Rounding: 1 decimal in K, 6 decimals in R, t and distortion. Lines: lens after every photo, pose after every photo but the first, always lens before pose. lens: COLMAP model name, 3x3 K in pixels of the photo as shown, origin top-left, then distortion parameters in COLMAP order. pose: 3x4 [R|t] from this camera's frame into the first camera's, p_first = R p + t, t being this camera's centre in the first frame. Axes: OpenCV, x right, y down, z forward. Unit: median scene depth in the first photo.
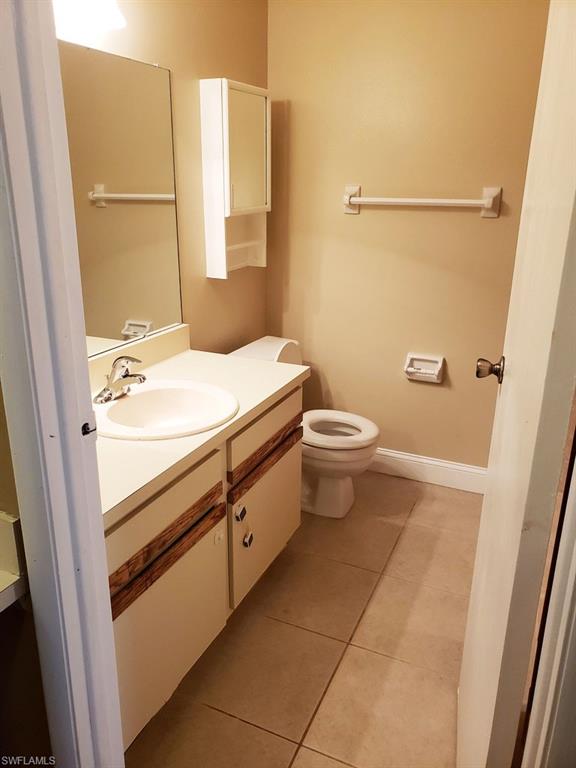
lens RADIAL K [[598.3, 0, 288.4], [0, 598.3, 380.7], [0, 0, 1]] dist [0.011963, 0.002365]
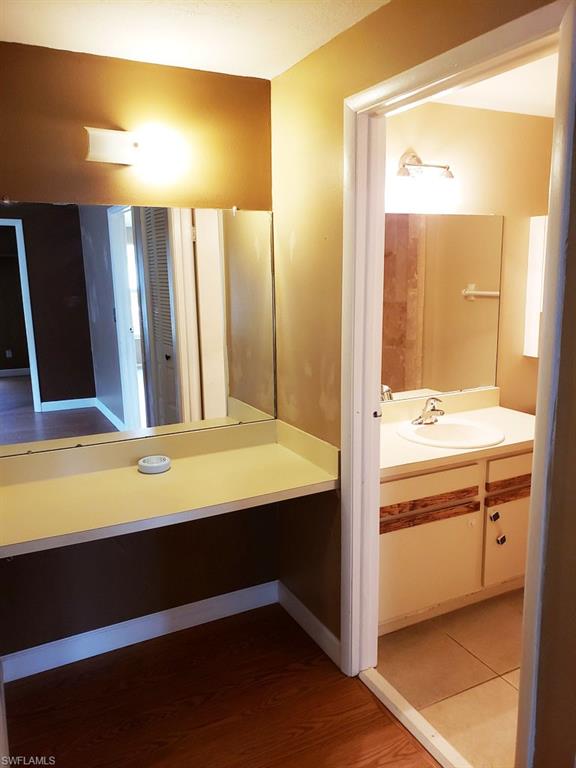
lens RADIAL K [[598.3, 0, 288.5], [0, 598.3, 385.0], [0, 0, 1]] dist [0.011963, 0.002365]
pose [[0.777618, 0.097773, -0.621088, 0.407183], [-0.175026, 0.982450, -0.064477, 0.095942], [0.603884, 0.158845, 0.781084, -0.475410]]
